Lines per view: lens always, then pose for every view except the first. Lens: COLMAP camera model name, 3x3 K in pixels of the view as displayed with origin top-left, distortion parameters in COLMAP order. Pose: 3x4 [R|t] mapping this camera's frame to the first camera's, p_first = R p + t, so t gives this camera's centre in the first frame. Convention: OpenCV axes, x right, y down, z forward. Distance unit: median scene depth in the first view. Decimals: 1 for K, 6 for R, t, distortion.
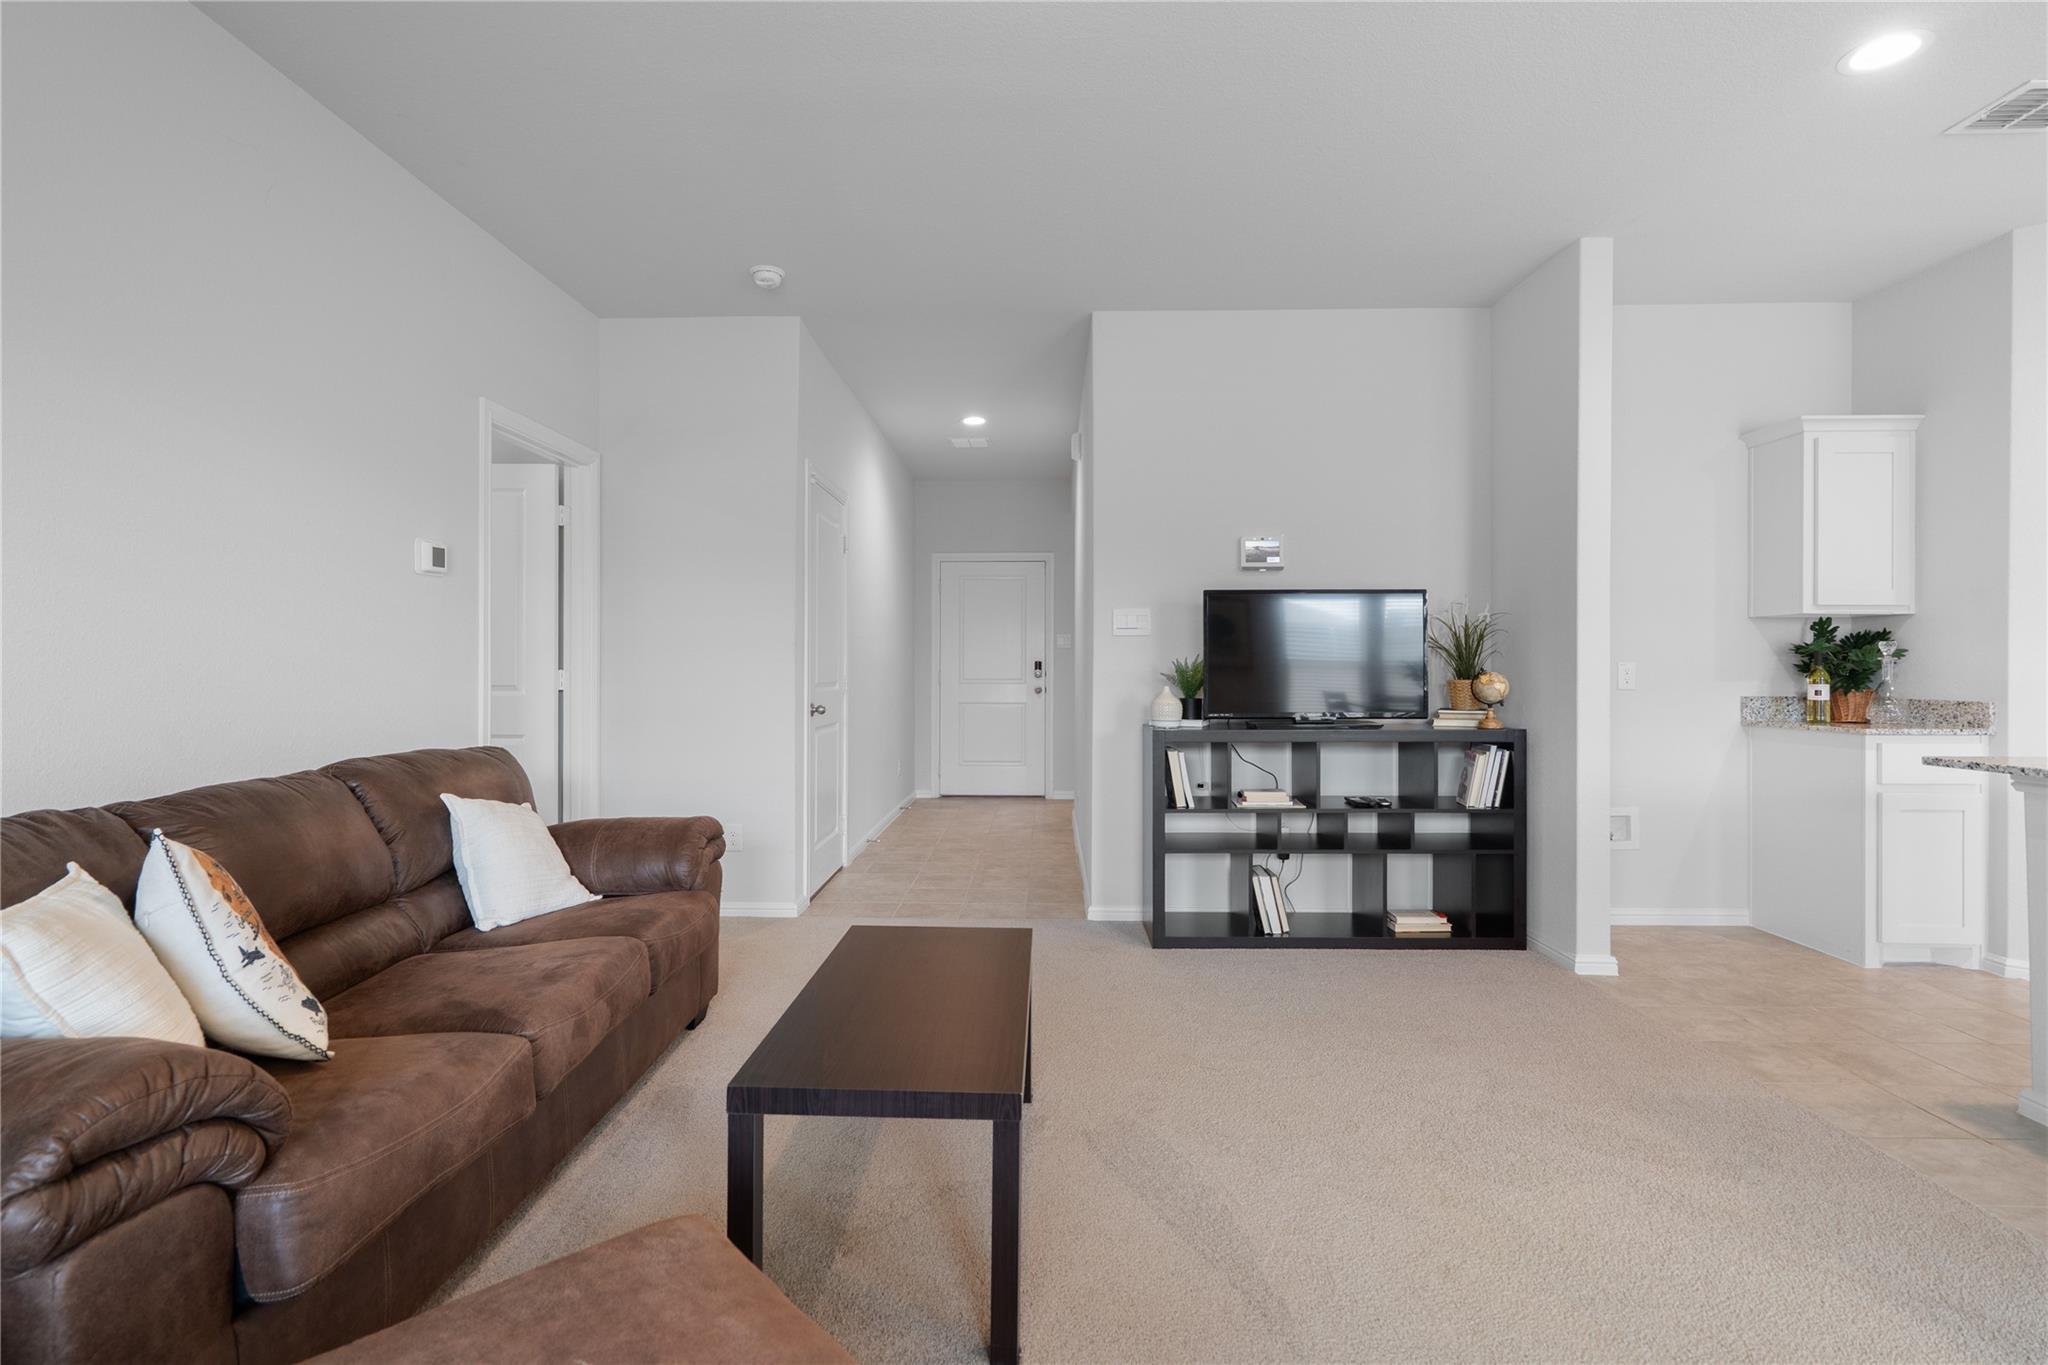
lens RADIAL K [[954.6, 0, 1020.8], [0, 954.6, 671.8], [0, 0, 1]] dist [-0.003184, -0.001122]
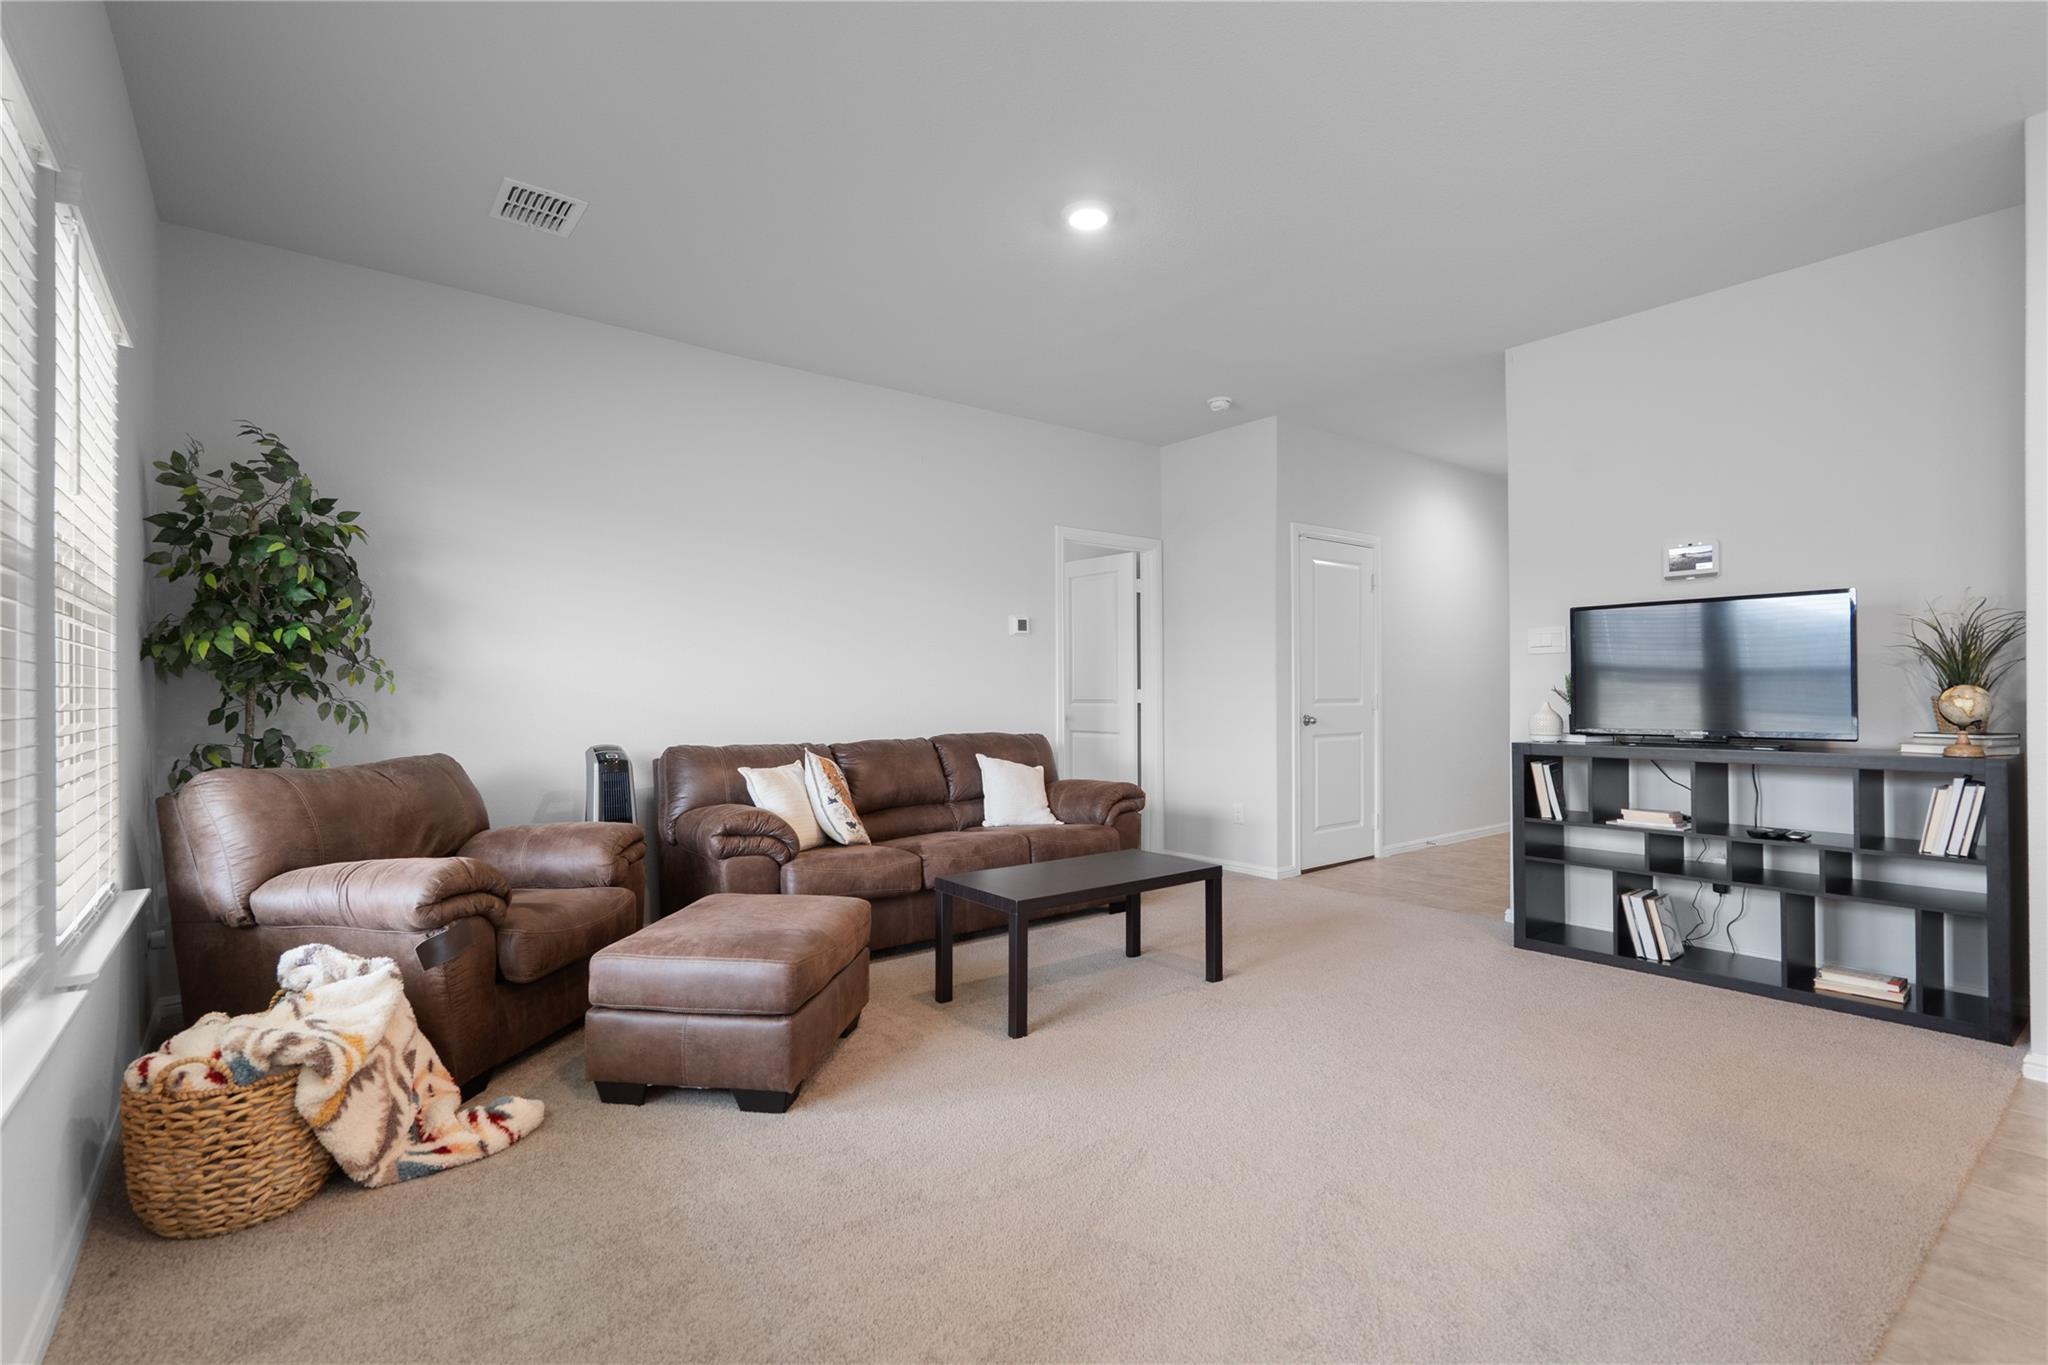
lens RADIAL K [[954.6, 0, 1025.8], [0, 954.6, 687.7], [0, 0, 1]] dist [-0.003184, -0.001122]
pose [[0.646652, -0.006646, -0.762756, 0.587255], [0.002316, 0.999975, -0.006750, 0.005289], [0.762781, 0.002598, 0.646651, -0.103037]]
